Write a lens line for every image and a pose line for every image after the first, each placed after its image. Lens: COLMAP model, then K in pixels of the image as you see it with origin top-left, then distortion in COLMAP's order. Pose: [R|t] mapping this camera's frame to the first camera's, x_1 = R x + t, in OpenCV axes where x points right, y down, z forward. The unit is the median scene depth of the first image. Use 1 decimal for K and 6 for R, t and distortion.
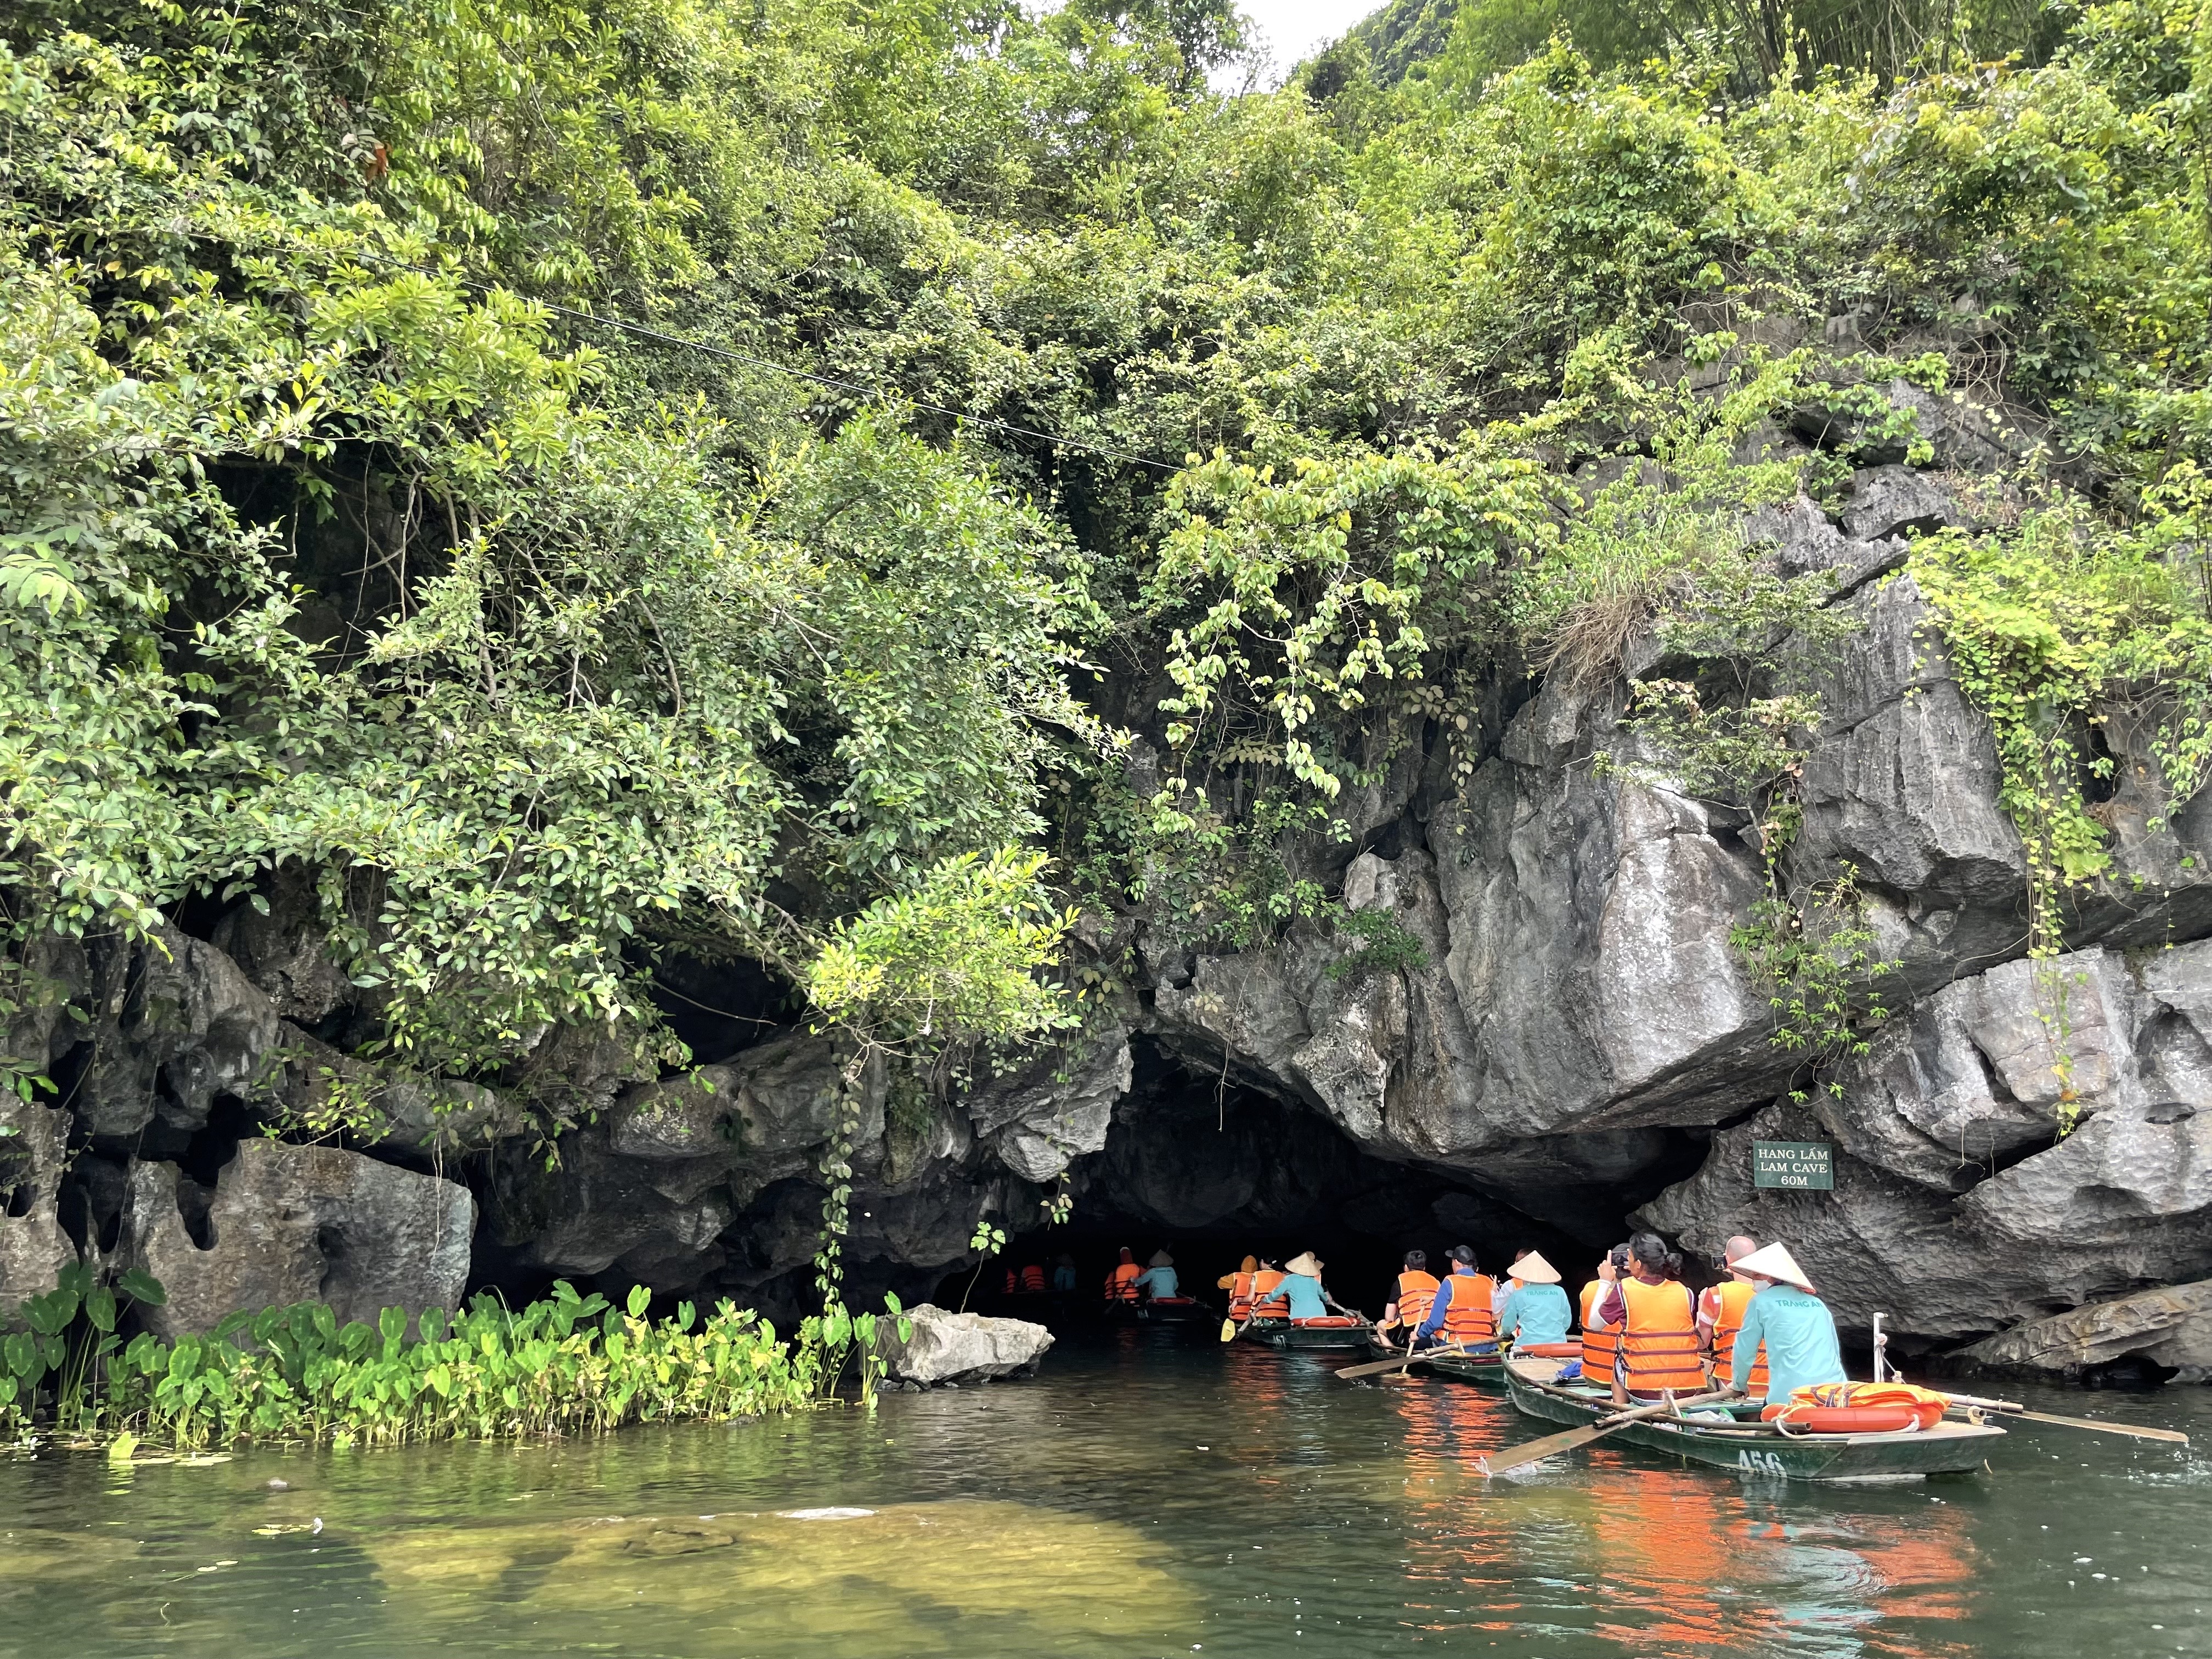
lens RADIAL K [[1706.4, 0, 1106.0], [0, 1706.4, 829.5], [0, 0, 1]] dist [0.122466, -0.184750]
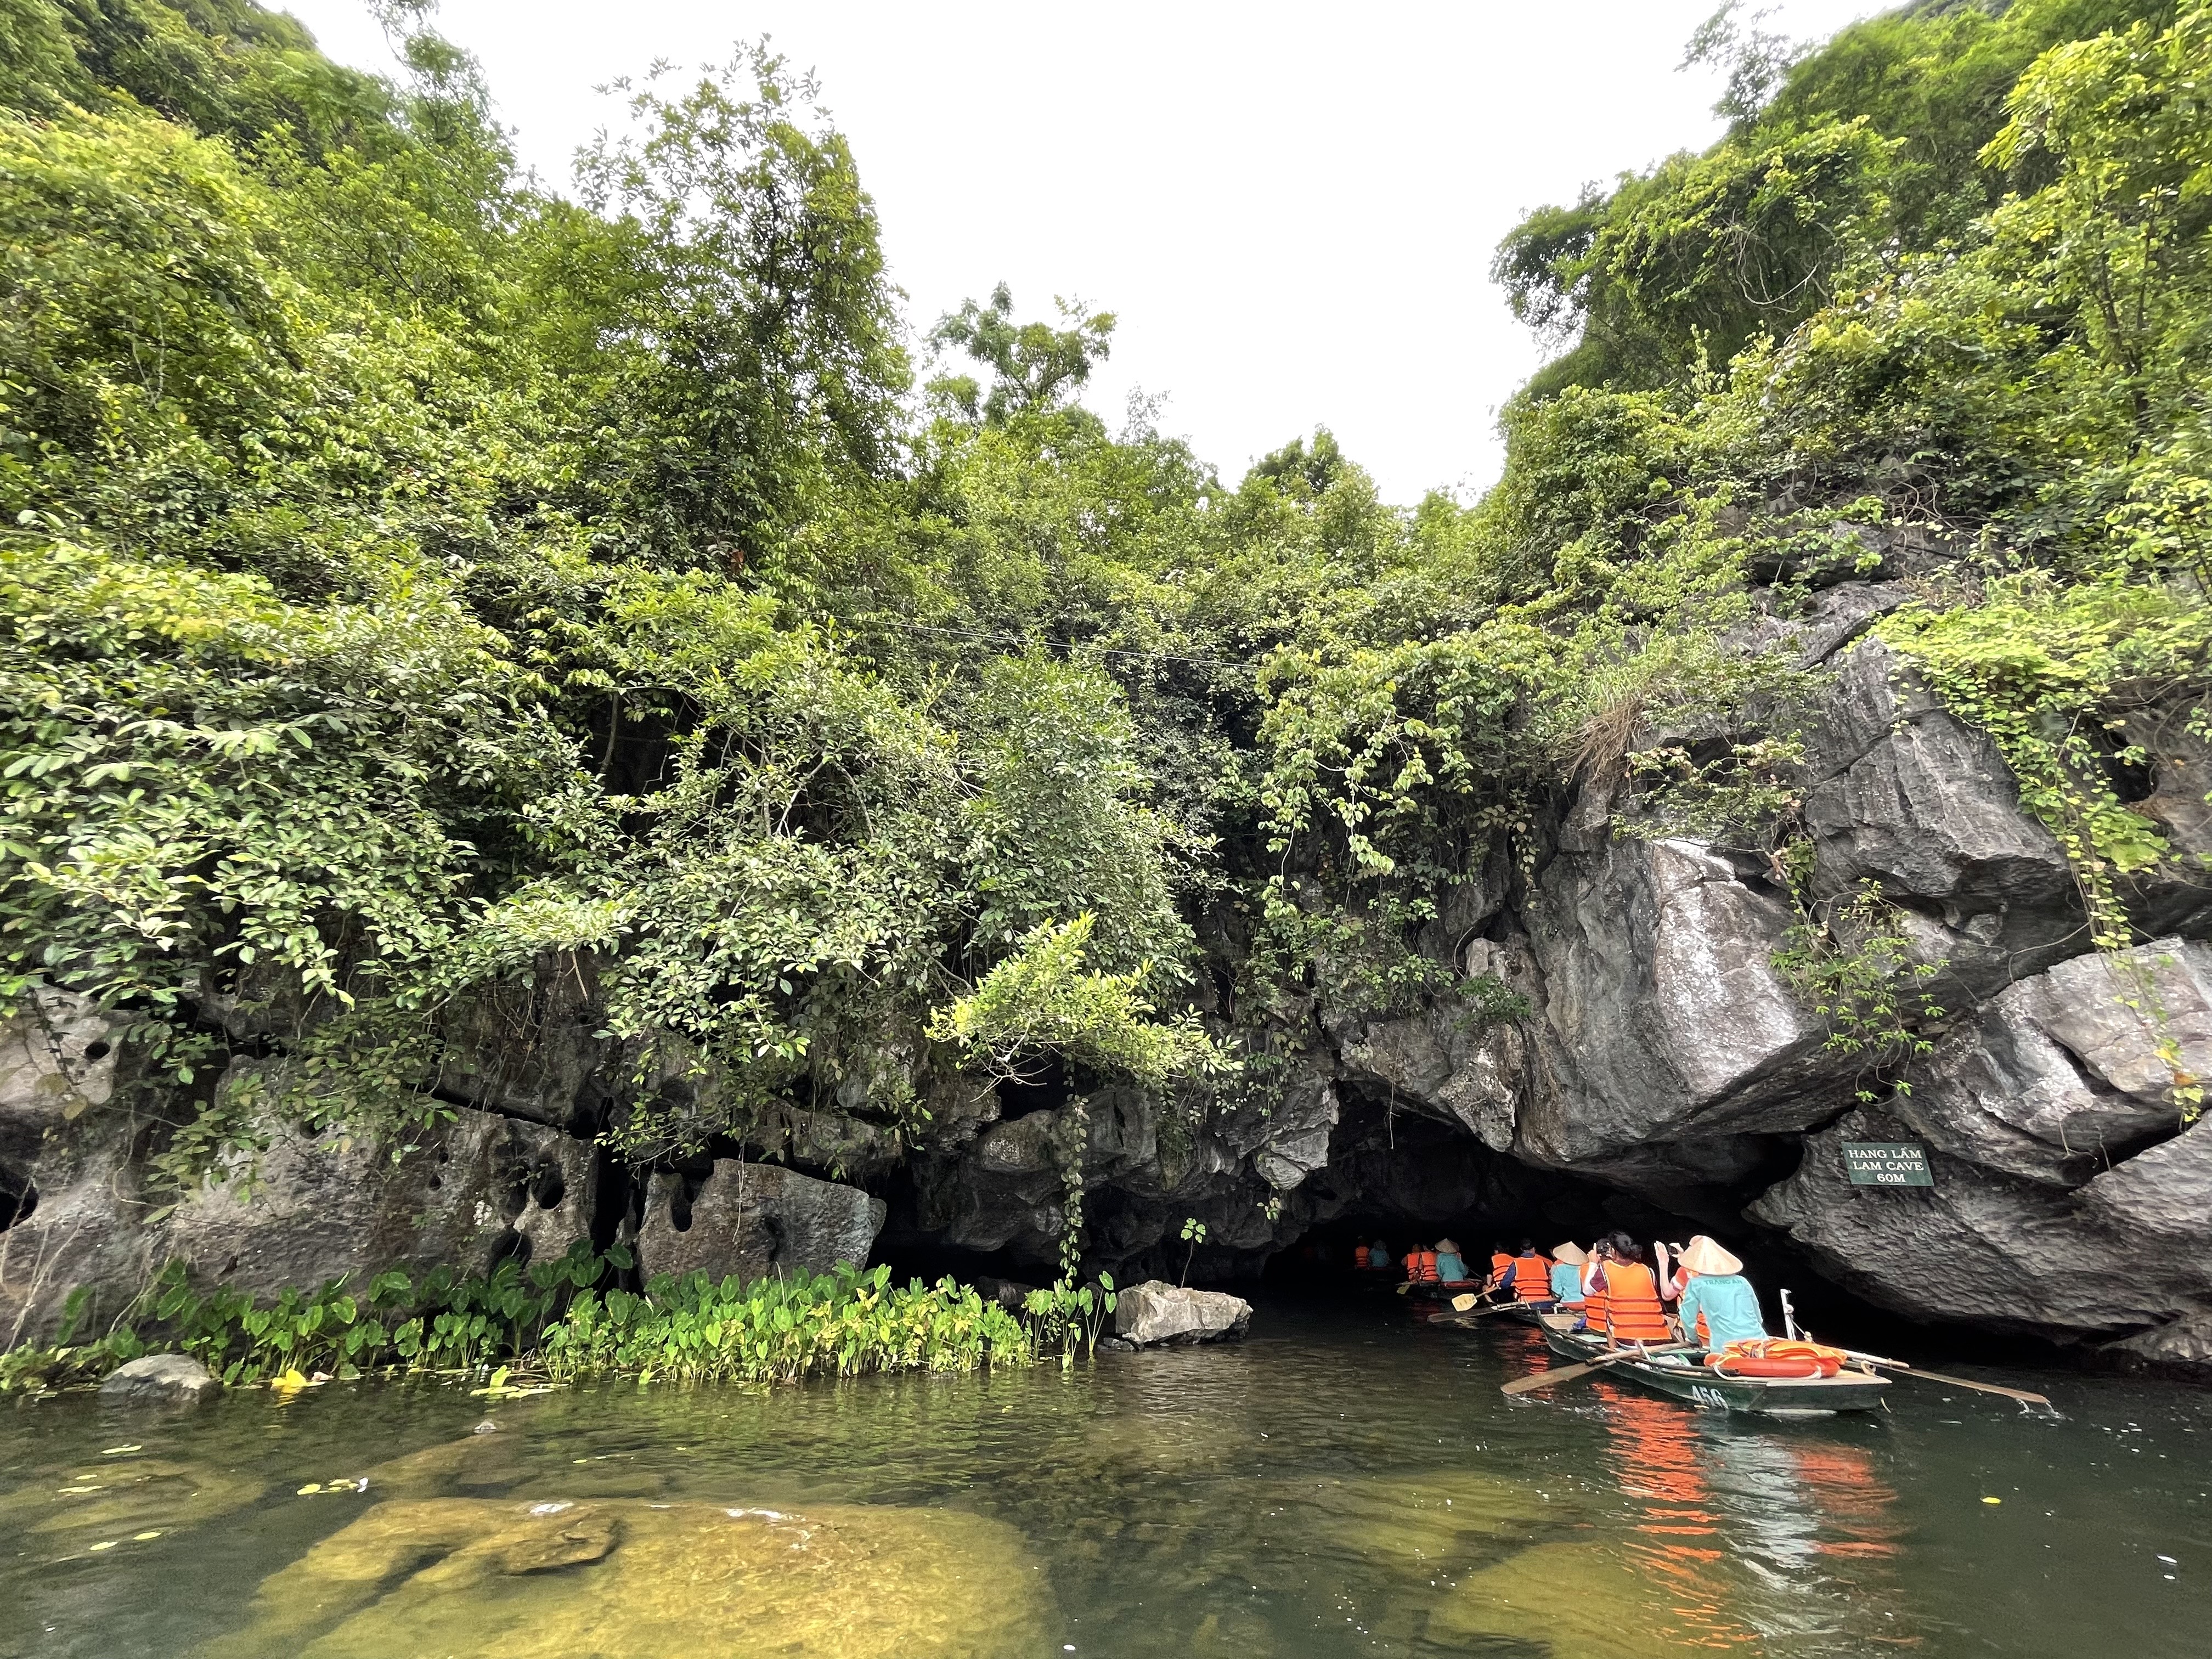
lens RADIAL K [[901.3, 0, 1106.0], [0, 901.3, 829.5], [0, 0, 1]] dist [-0.001740, 0.003310]
pose [[0.942884, -0.130251, -0.306601, 0.131220], [0.072548, 0.978588, -0.192620, 0.059176], [0.325125, 0.159375, 0.932145, 0.261038]]
